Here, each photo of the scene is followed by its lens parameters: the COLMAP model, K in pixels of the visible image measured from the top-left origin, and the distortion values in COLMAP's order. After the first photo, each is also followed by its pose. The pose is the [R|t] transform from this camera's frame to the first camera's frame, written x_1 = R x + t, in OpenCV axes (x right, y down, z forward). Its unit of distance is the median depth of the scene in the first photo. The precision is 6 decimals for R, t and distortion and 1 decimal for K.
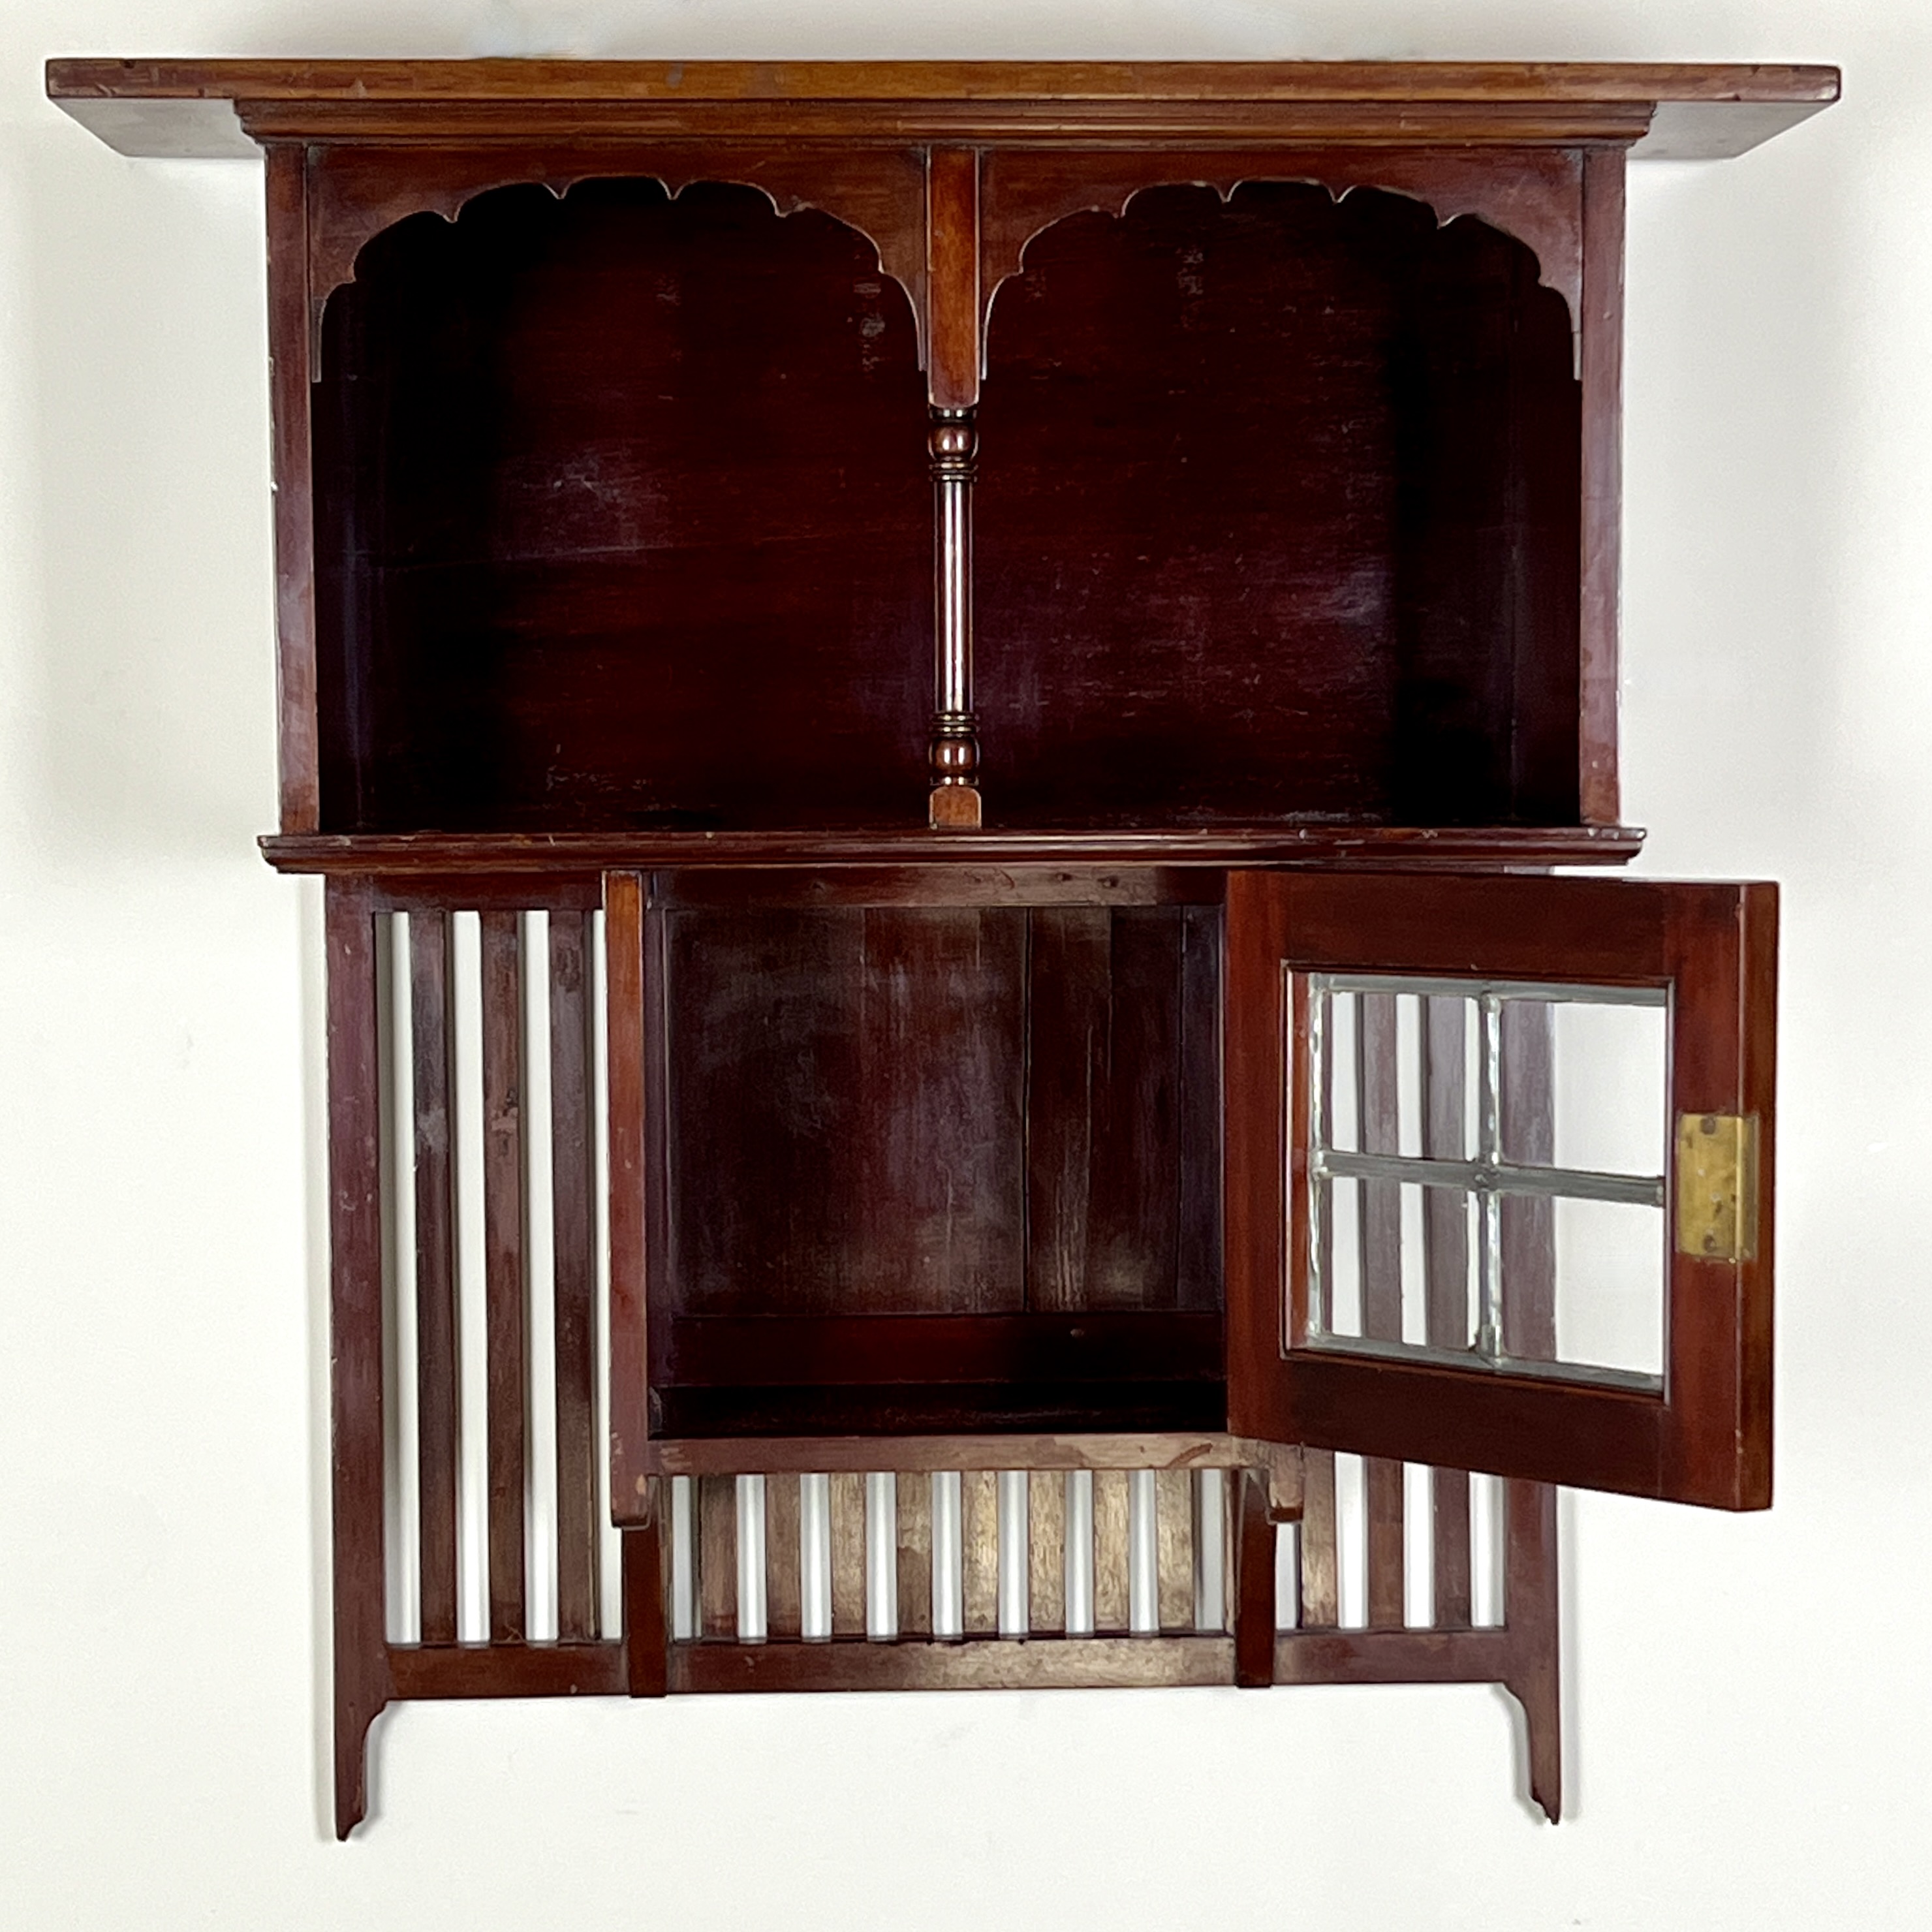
lens RADIAL K [[4650.5, 0, 999.3], [0, 4650.5, 1055.6], [0, 0, 1]] dist [0.383280, -2.837906]
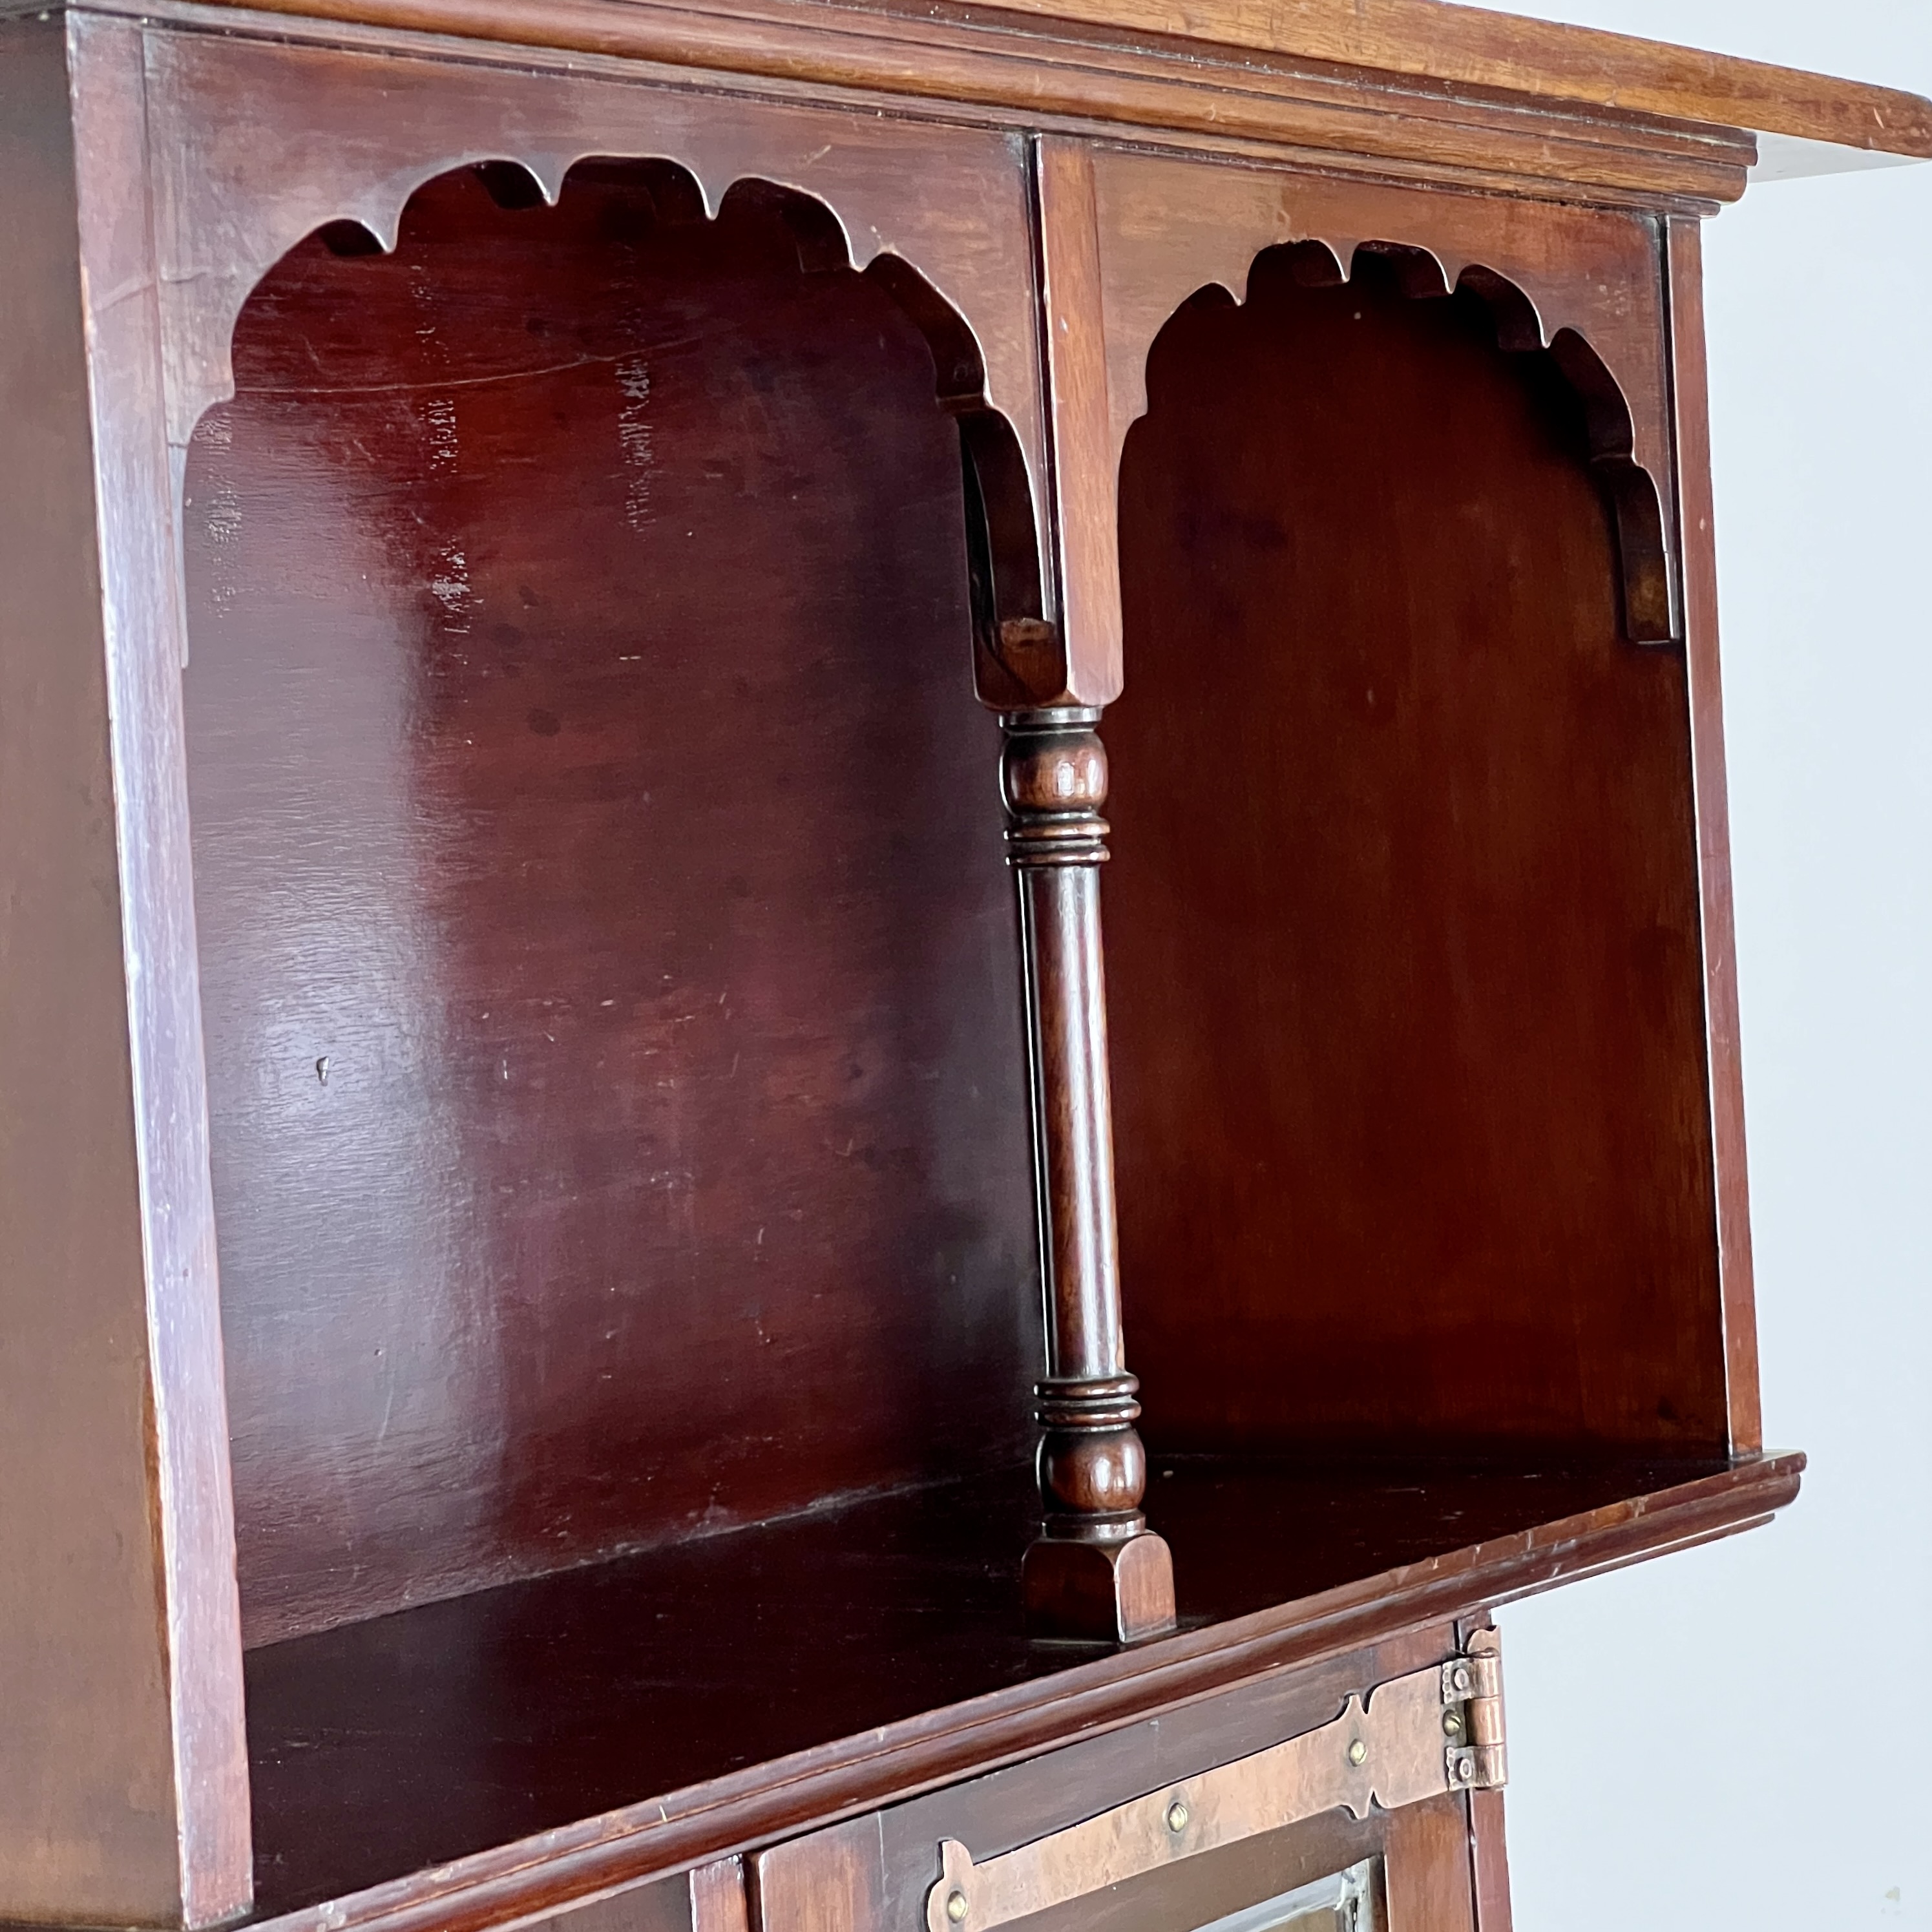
lens RADIAL K [[5948.8, 0, 966.0], [0, 5948.8, 966.0], [0, 0, 1]] dist [-0.301995, 8.258671]
pose [[0.564662, -0.051674, 0.823703, -0.482459], [0.115651, 0.993145, -0.016977, -0.104125], [-0.817179, 0.104849, 0.566767, 0.682799]]
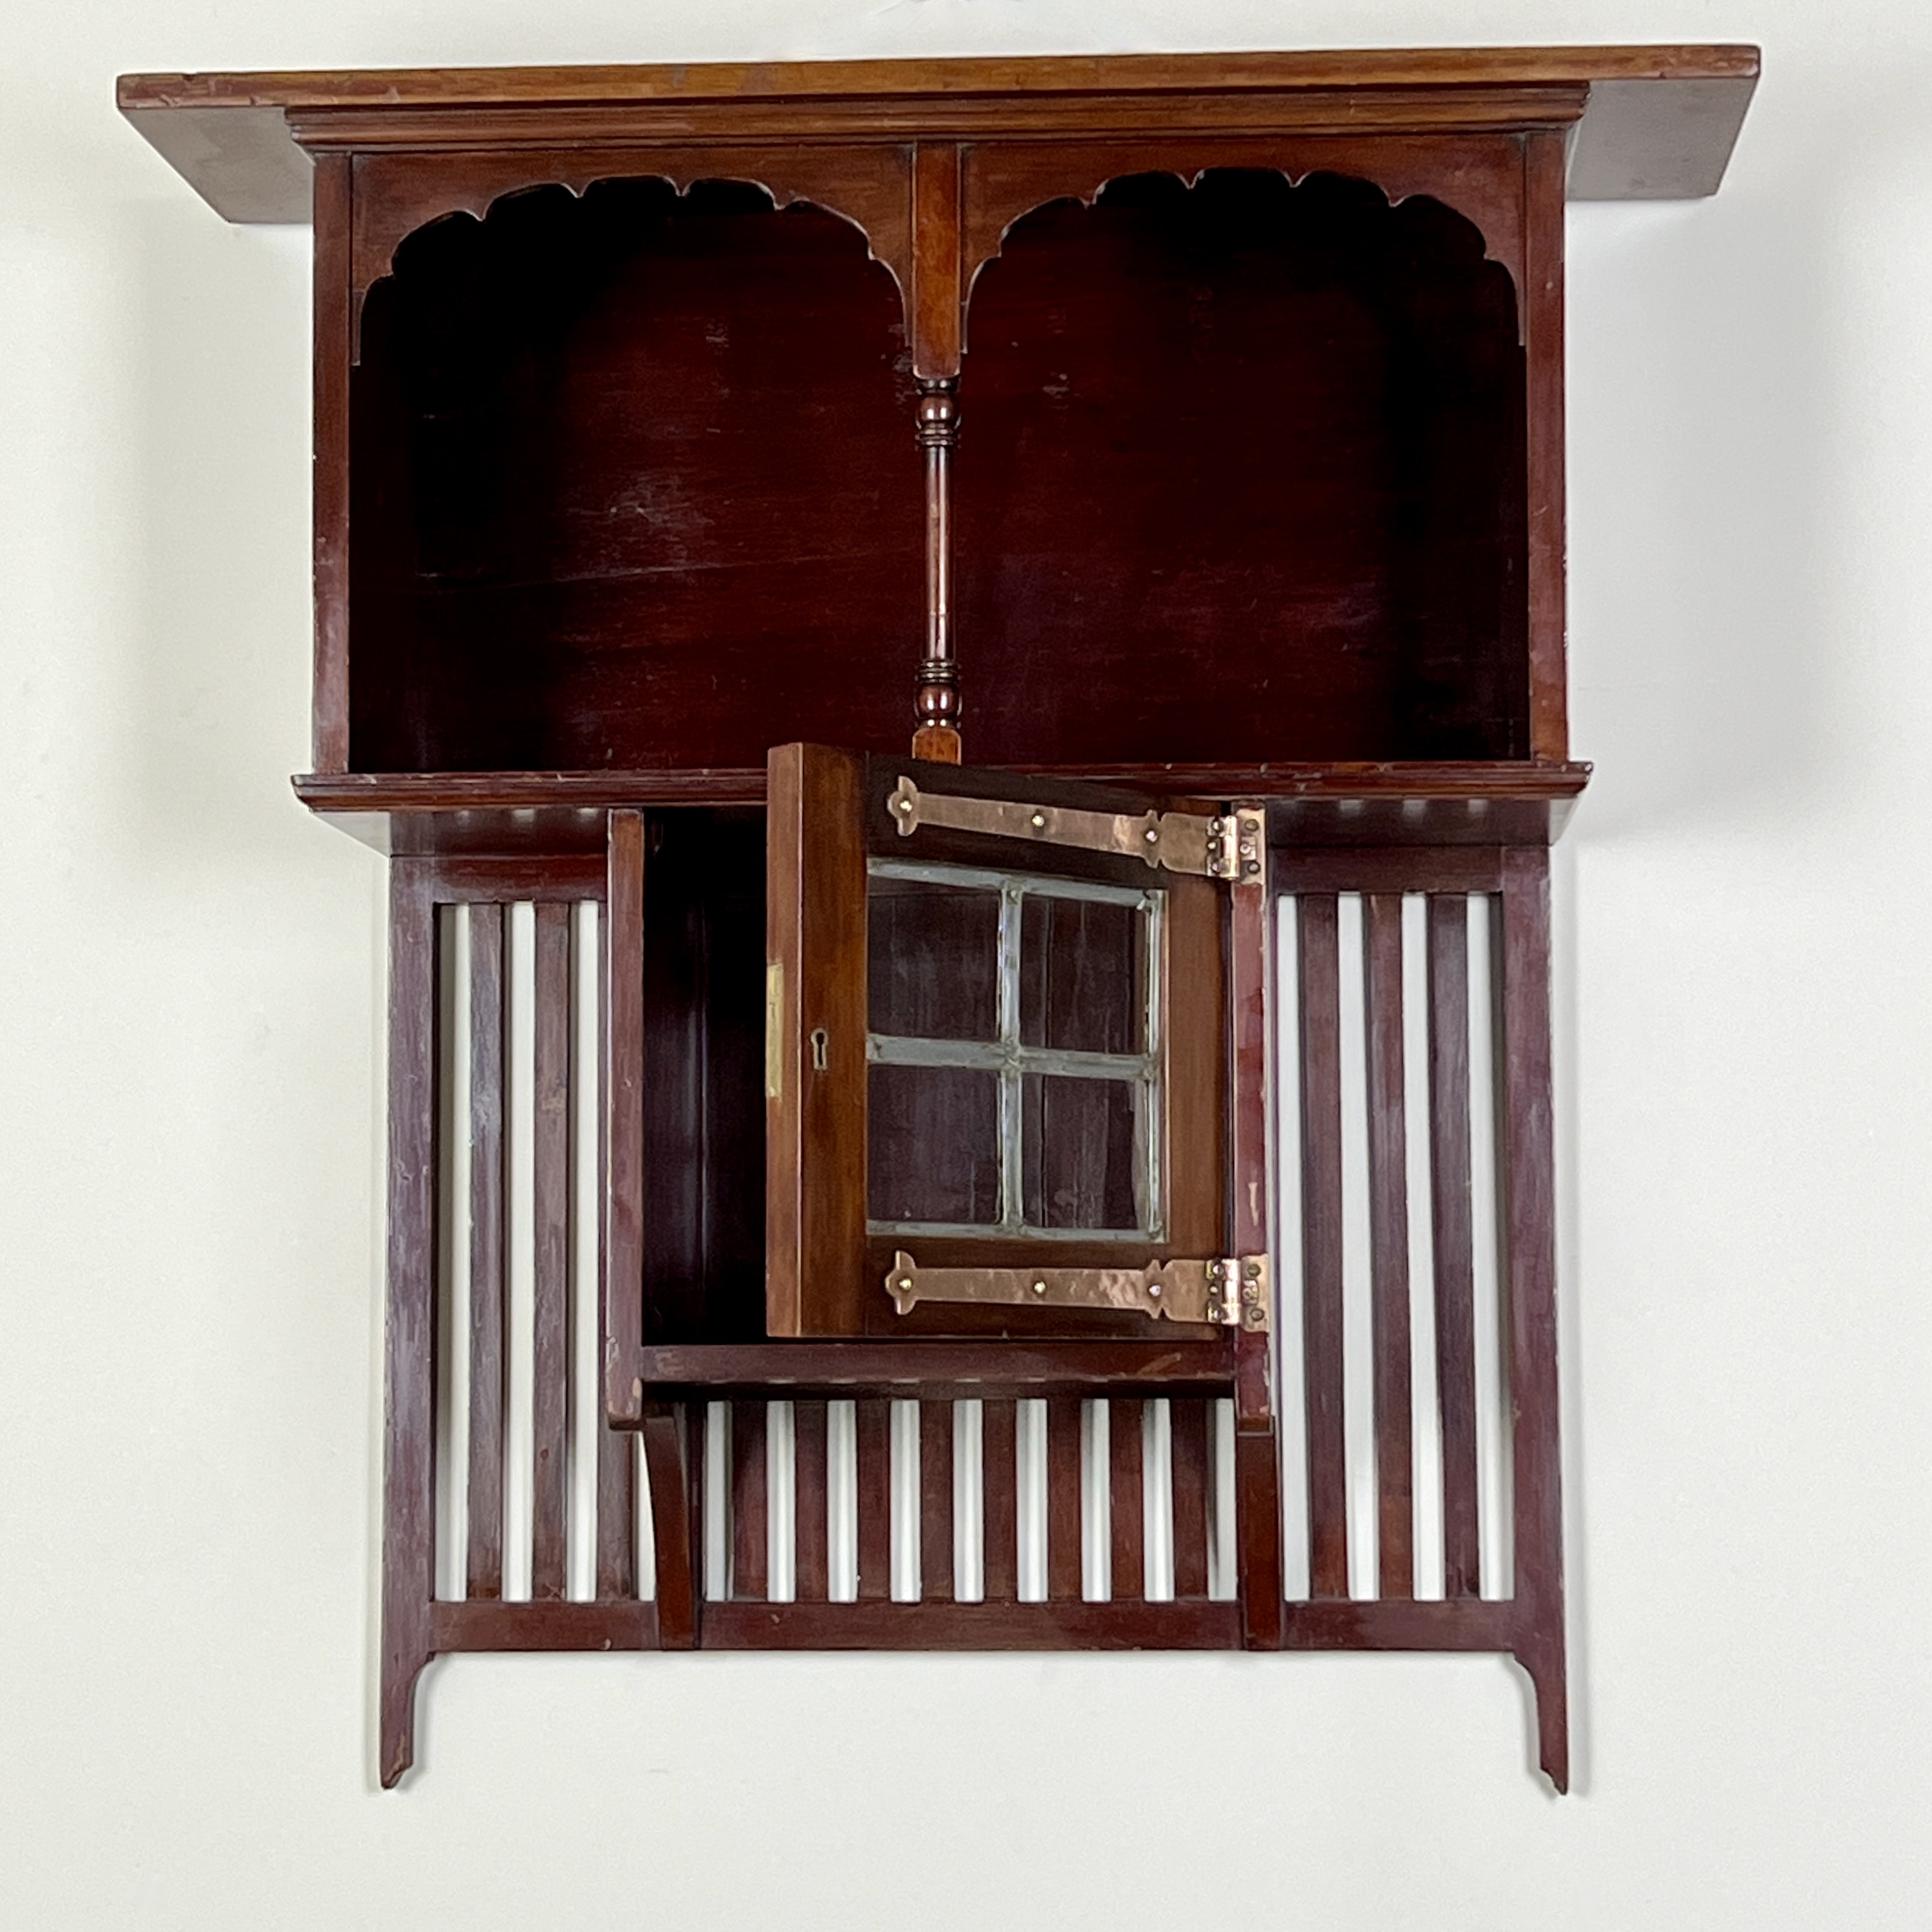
lens RADIAL K [[4650.5, 0, 999.3], [0, 4650.5, 1055.6], [0, 0, 1]] dist [0.383280, -2.837906]
pose [[0.993781, -0.005381, -0.111224, 0.122331], [-0.010790, 0.989479, -0.144274, 0.169240], [0.110831, 0.144576, 0.983267, -0.034931]]
